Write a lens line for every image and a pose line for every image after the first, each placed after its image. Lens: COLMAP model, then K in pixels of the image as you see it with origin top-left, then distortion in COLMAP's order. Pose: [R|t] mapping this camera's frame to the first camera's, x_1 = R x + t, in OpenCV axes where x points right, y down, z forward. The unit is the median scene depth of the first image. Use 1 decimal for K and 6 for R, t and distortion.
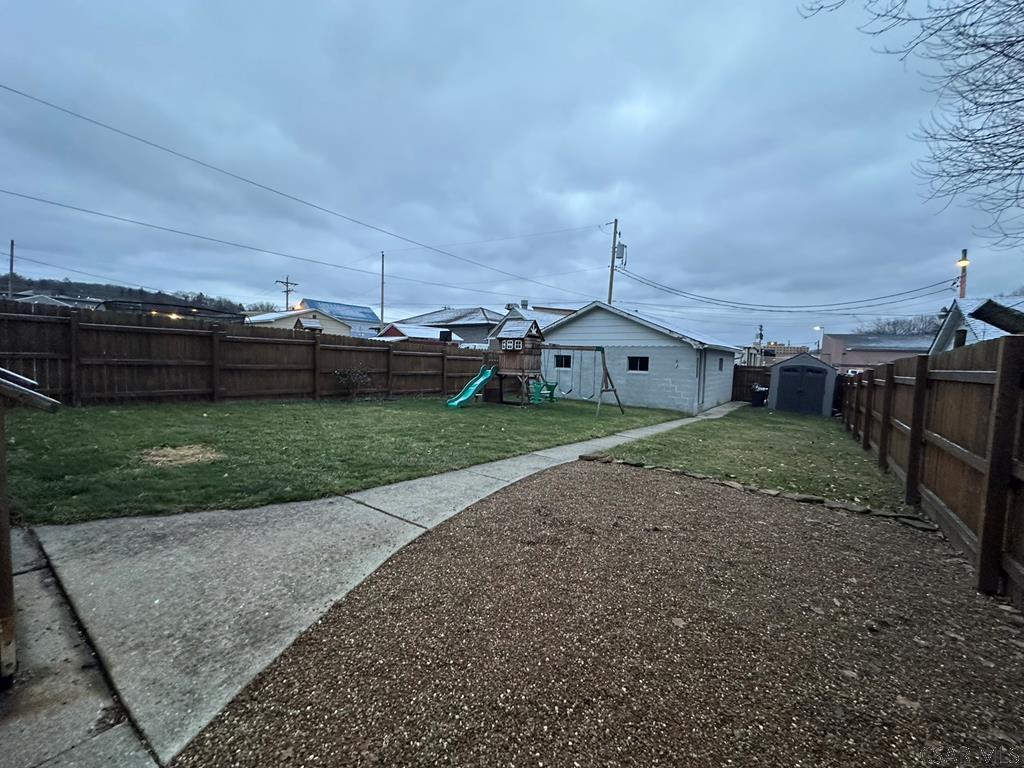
lens RADIAL K [[407.8, 0, 510.7], [0, 407.8, 385.0], [0, 0, 1]] dist [-0.004711, 0.000606]
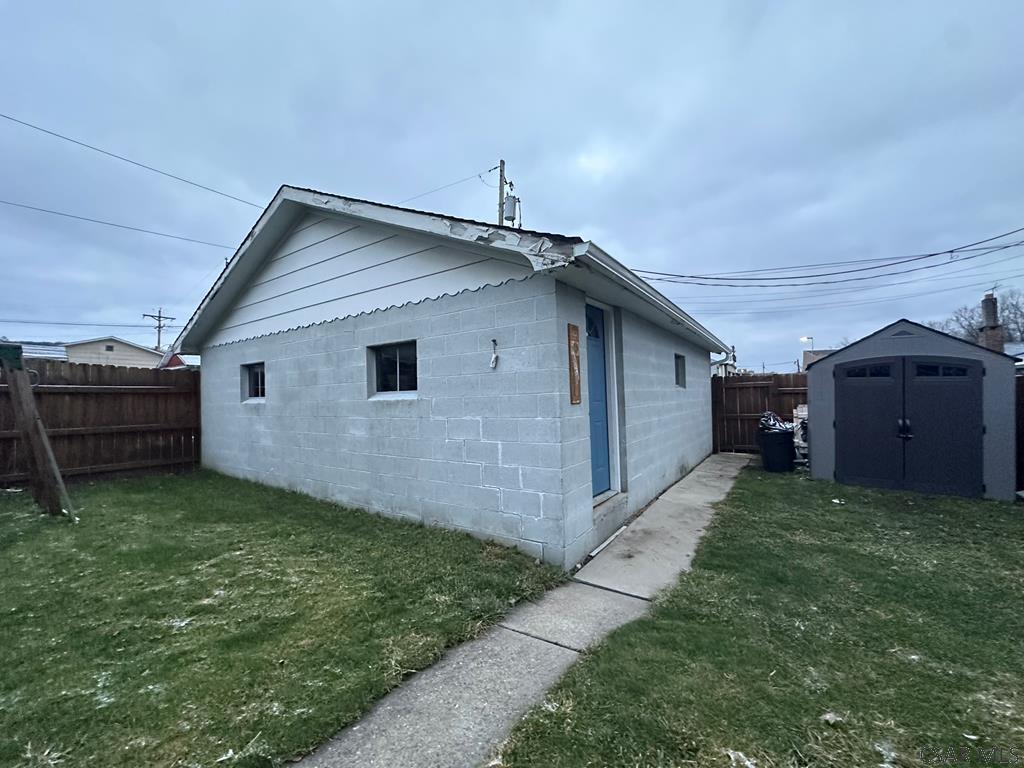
lens RADIAL K [[407.8, 0, 510.7], [0, 407.8, 385.0], [0, 0, 1]] dist [-0.004711, 0.000606]
pose [[0.997383, -0.048636, 0.053502, 0.221375], [0.053637, 0.993896, -0.096409, -0.004302], [-0.048486, 0.099026, 0.993903, 0.413091]]
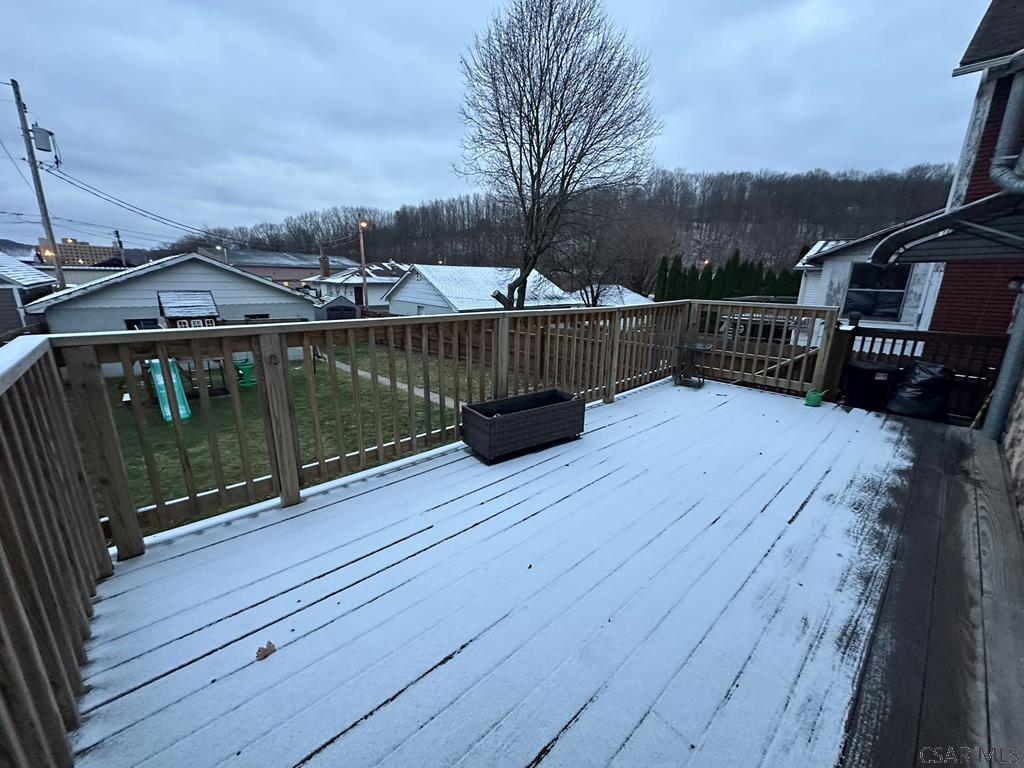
lens RADIAL K [[407.8, 0, 510.7], [0, 407.8, 385.0], [0, 0, 1]] dist [-0.004711, 0.000606]
pose [[0.185220, -0.275615, 0.943255, -0.325441], [0.048685, 0.961258, 0.271315, -0.083446], [-0.981490, -0.004330, 0.191462, 0.116068]]
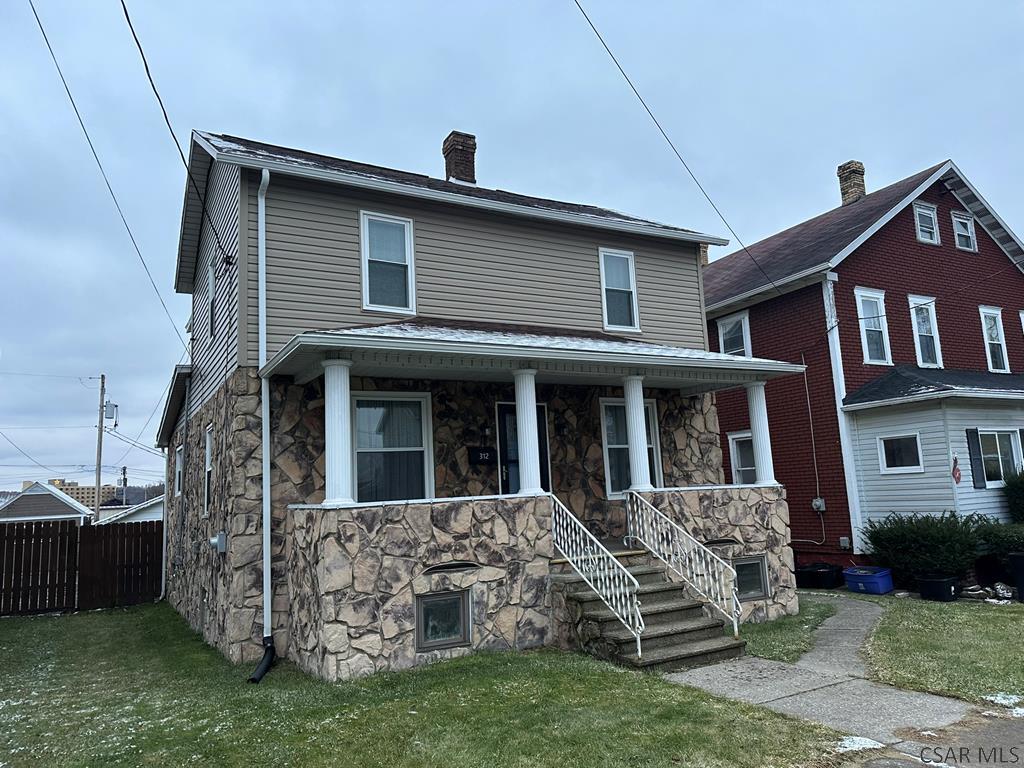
lens RADIAL K [[718.1, 0, 512.0], [0, 718.1, 384.0], [0, 0, 1]] dist [-0.002376, 0.001408]
pose [[0.407404, 0.093066, 0.908494, -0.815922], [0.119978, 0.980717, -0.154267, -0.034549], [-0.905333, 0.171849, 0.388383, -0.432613]]
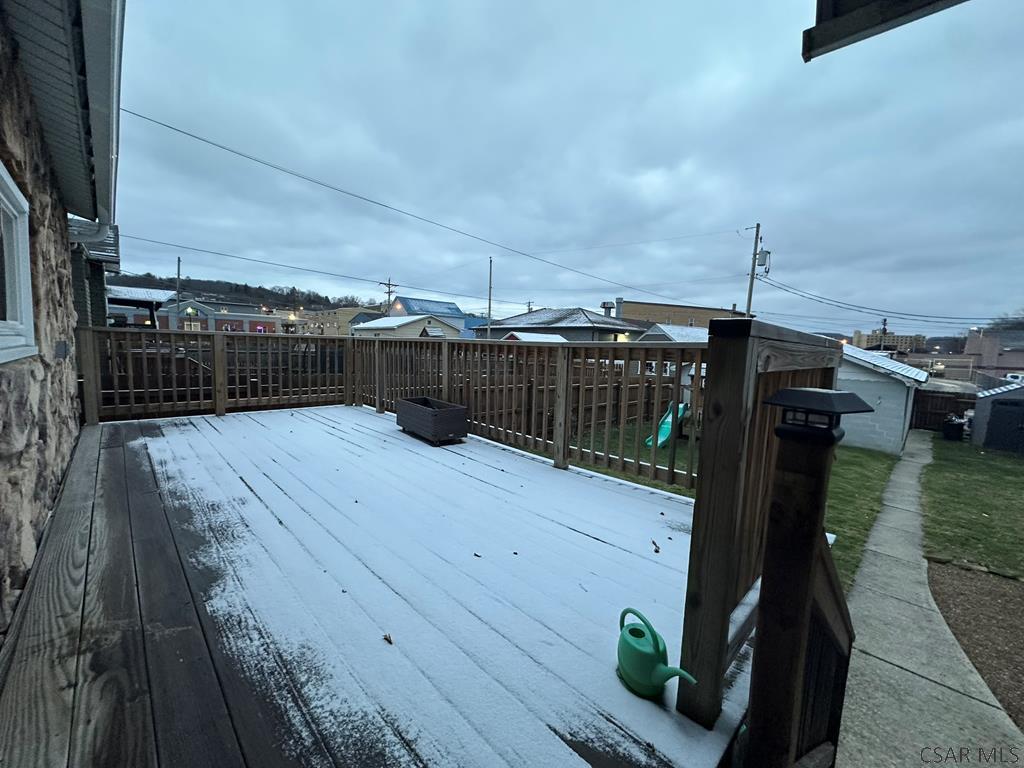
lens RADIAL K [[407.8, 0, 510.7], [0, 407.8, 385.0], [0, 0, 1]] dist [-0.004711, 0.000606]
pose [[0.987716, 0.016986, -0.155331, -0.151882], [-0.012388, 0.999457, 0.030522, -0.057416], [0.155765, -0.028223, 0.987391, -0.022053]]
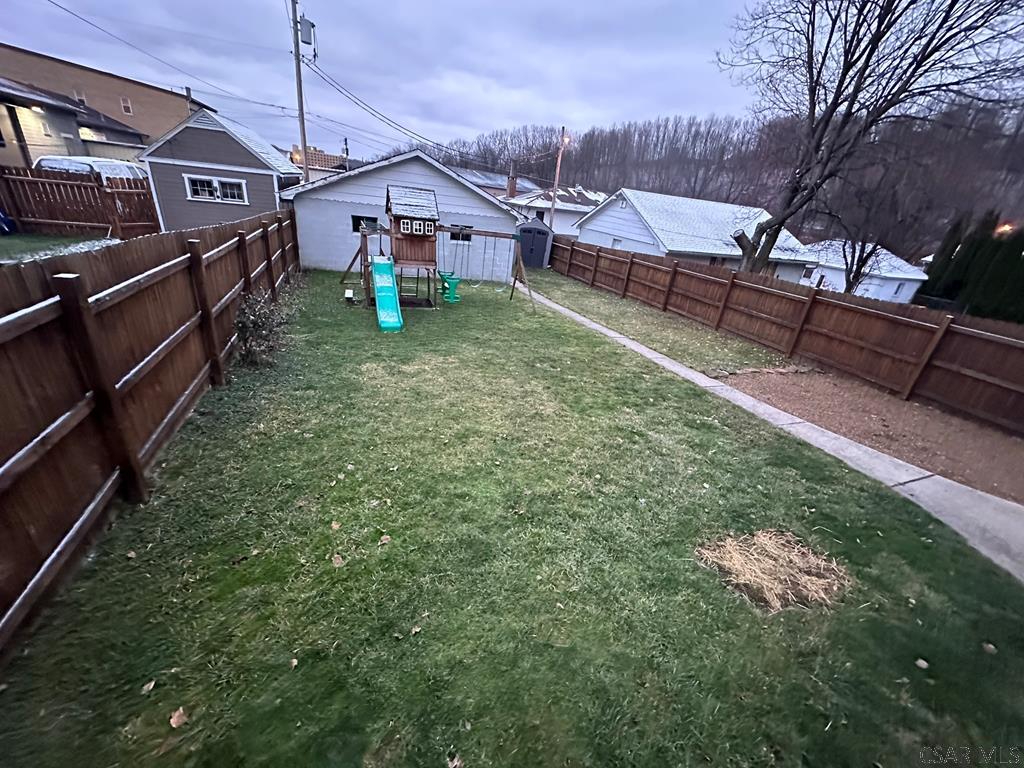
lens RADIAL K [[407.8, 0, 510.7], [0, 407.8, 385.0], [0, 0, 1]] dist [-0.004711, 0.000606]
pose [[0.545434, -0.319952, 0.774682, -0.277098], [-0.042737, 0.912453, 0.406943, -0.070493], [-0.837064, -0.255068, 0.484009, 0.206742]]
